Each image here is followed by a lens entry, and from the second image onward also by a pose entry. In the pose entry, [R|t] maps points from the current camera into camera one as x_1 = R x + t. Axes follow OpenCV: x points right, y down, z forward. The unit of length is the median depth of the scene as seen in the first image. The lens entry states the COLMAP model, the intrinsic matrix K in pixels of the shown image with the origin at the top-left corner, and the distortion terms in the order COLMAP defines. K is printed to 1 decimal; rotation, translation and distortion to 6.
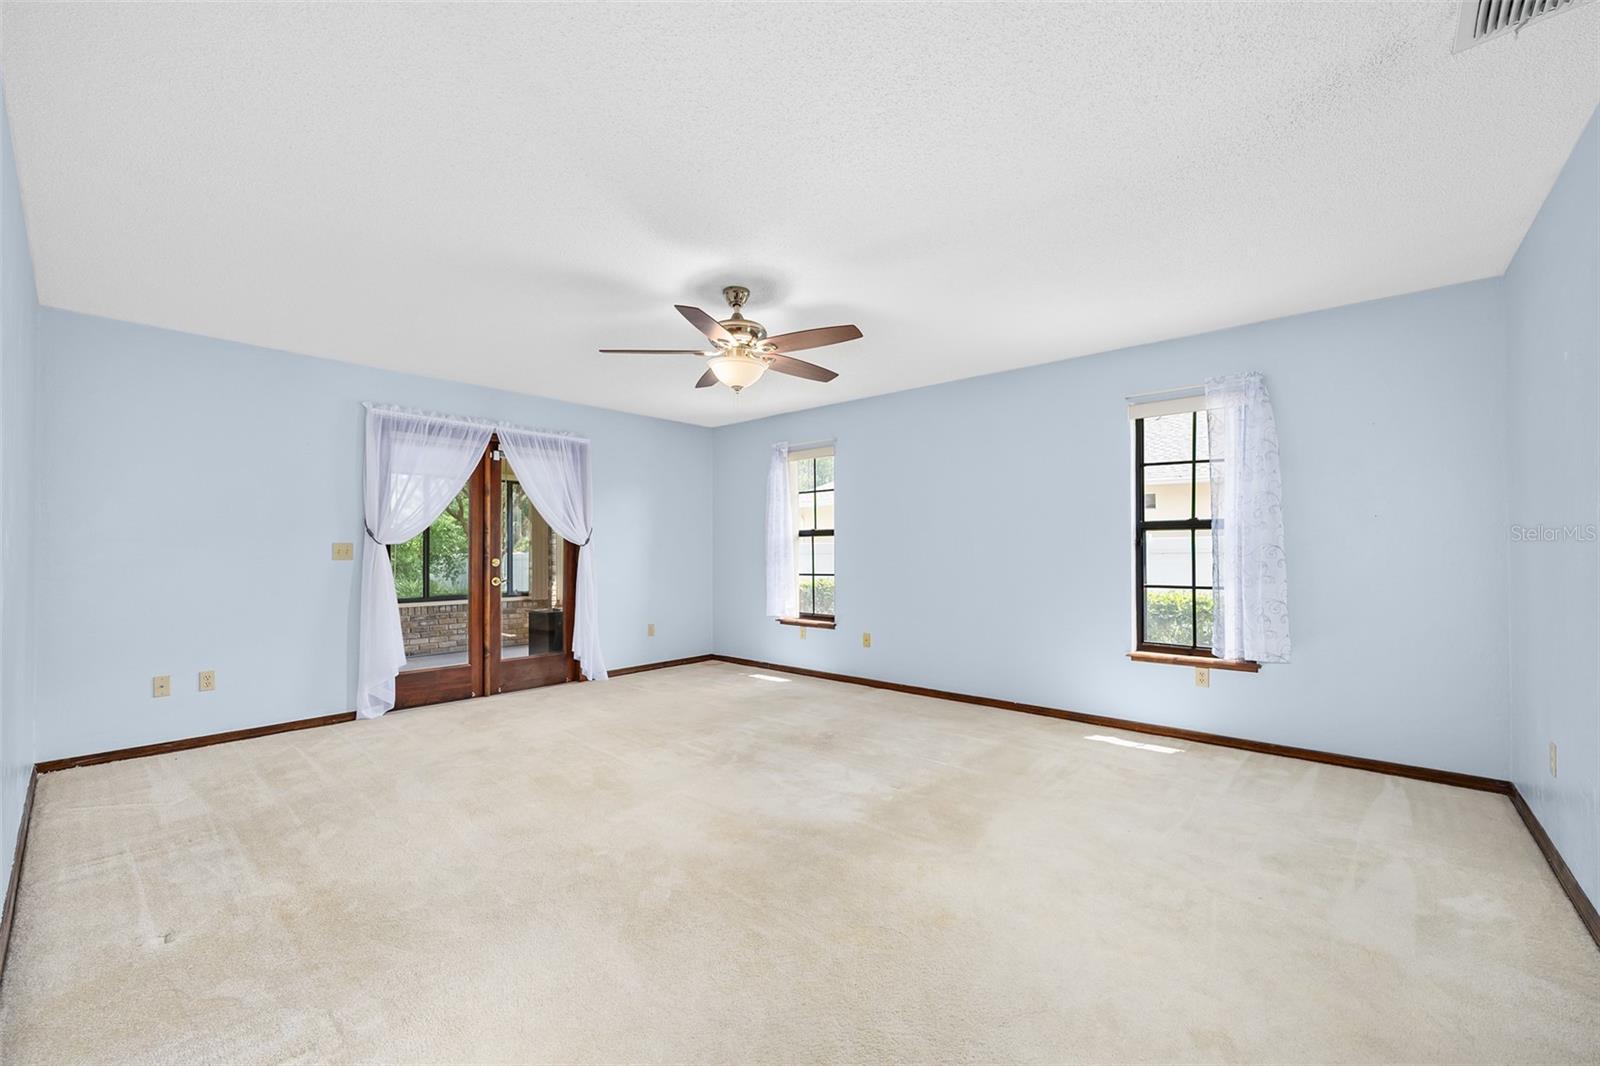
lens RADIAL K [[639.6, 0, 780.0], [0, 639.6, 541.3], [0, 0, 1]] dist [0.001027, 0.000131]
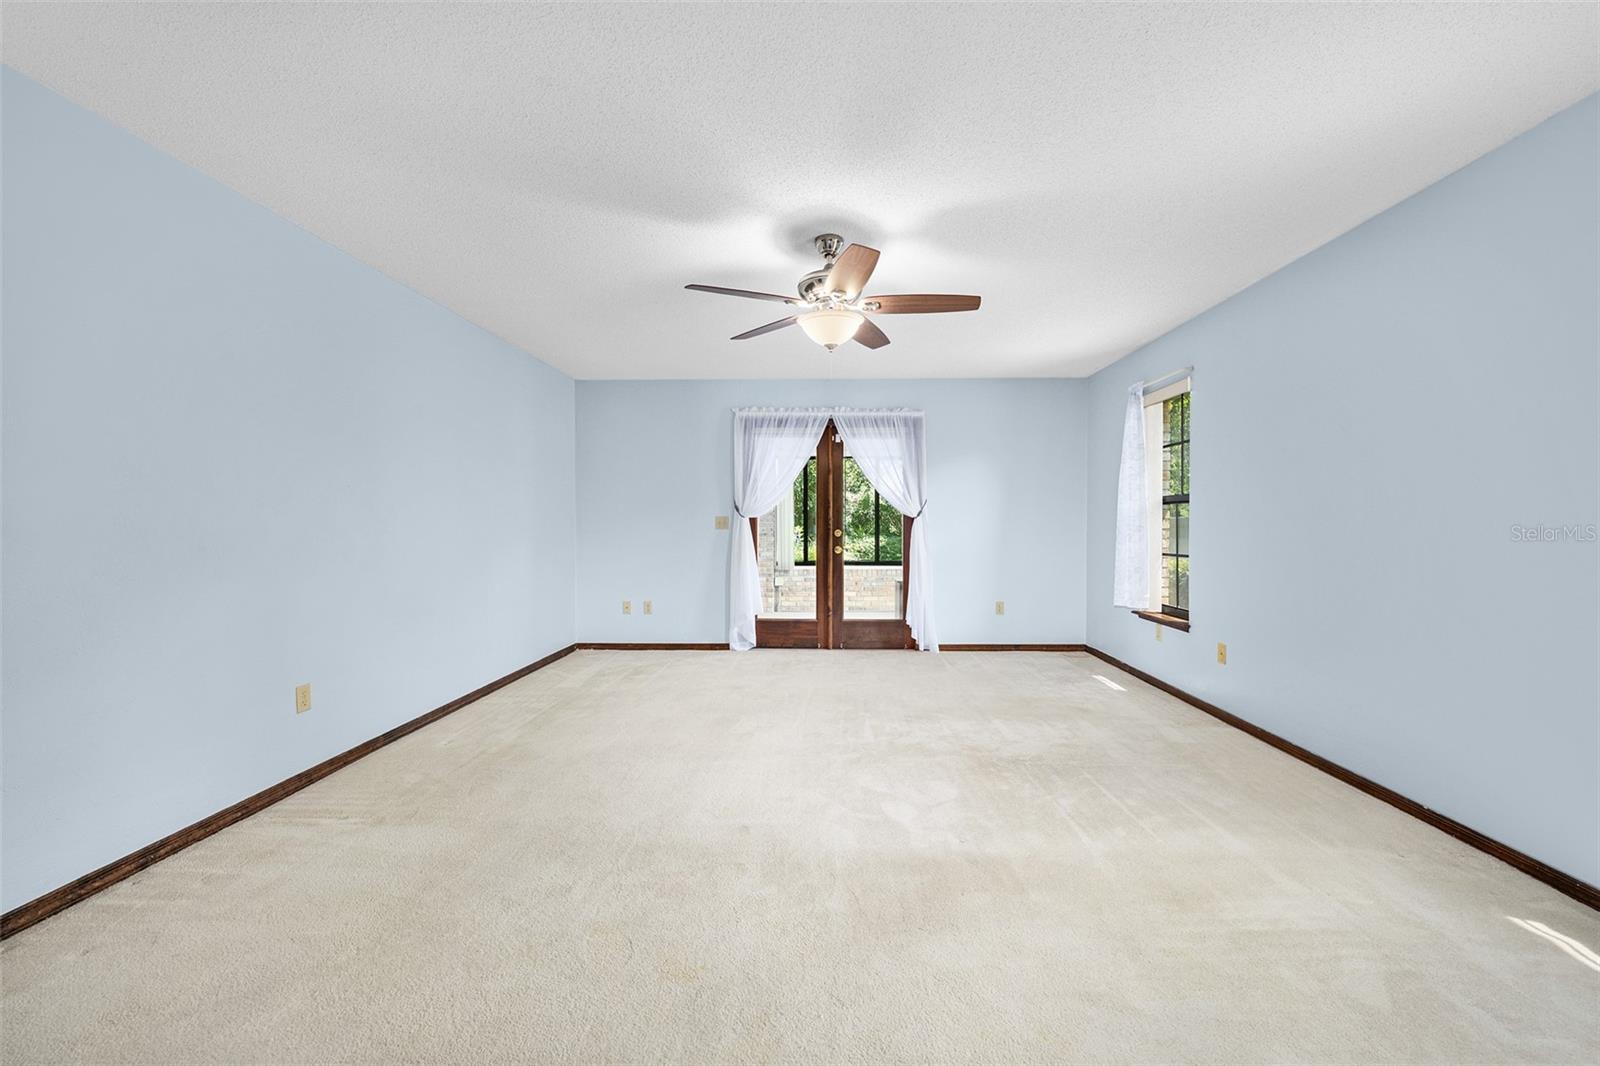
lens RADIAL K [[630.2, 0, 816.5], [0, 630.2, 528.5], [0, 0, 1]] dist [-0.001785, 0.000063]
pose [[0.660761, 0.008562, -0.750548, 0.374301], [0.008913, 0.999775, 0.019252, 0.003559], [0.750544, -0.019411, 0.660536, 0.240291]]
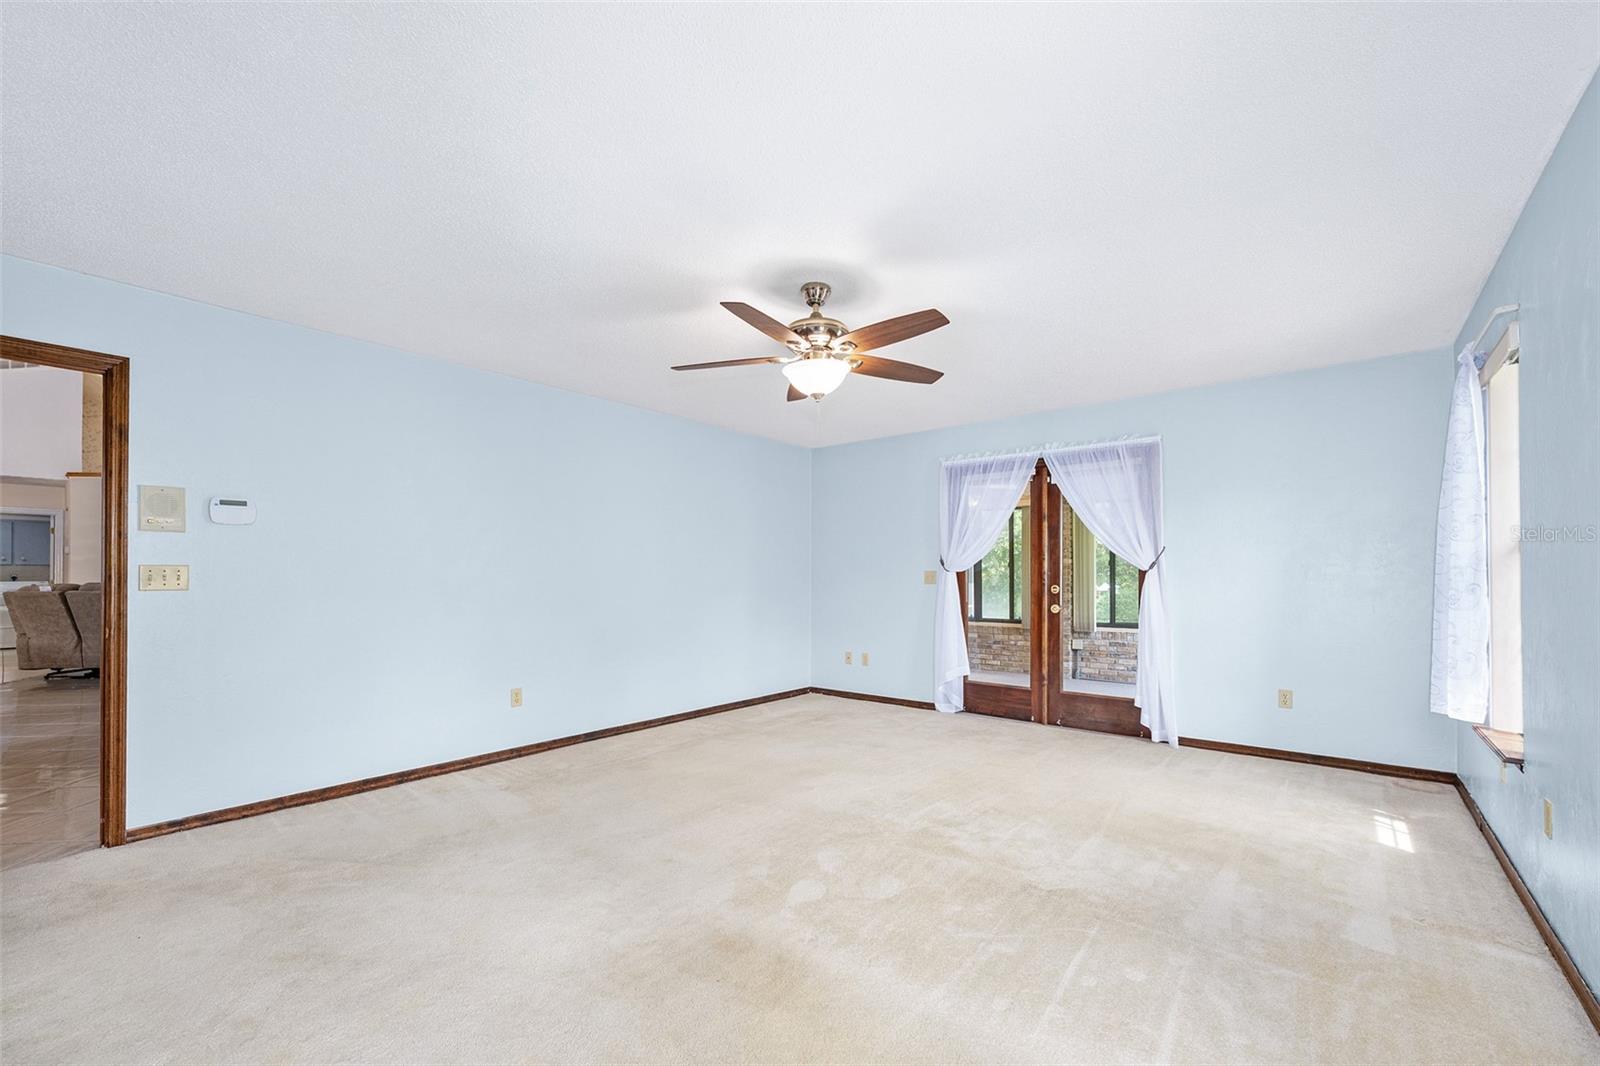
lens RADIAL K [[638.0, 0, 802.9], [0, 638.0, 570.7], [0, 0, 1]] dist [-0.000357, 0.000067]
pose [[0.067251, -0.007785, -0.997706, 0.505218], [0.014467, 0.999872, -0.006826, 0.006025], [0.997631, -0.013974, 0.067355, 0.565622]]
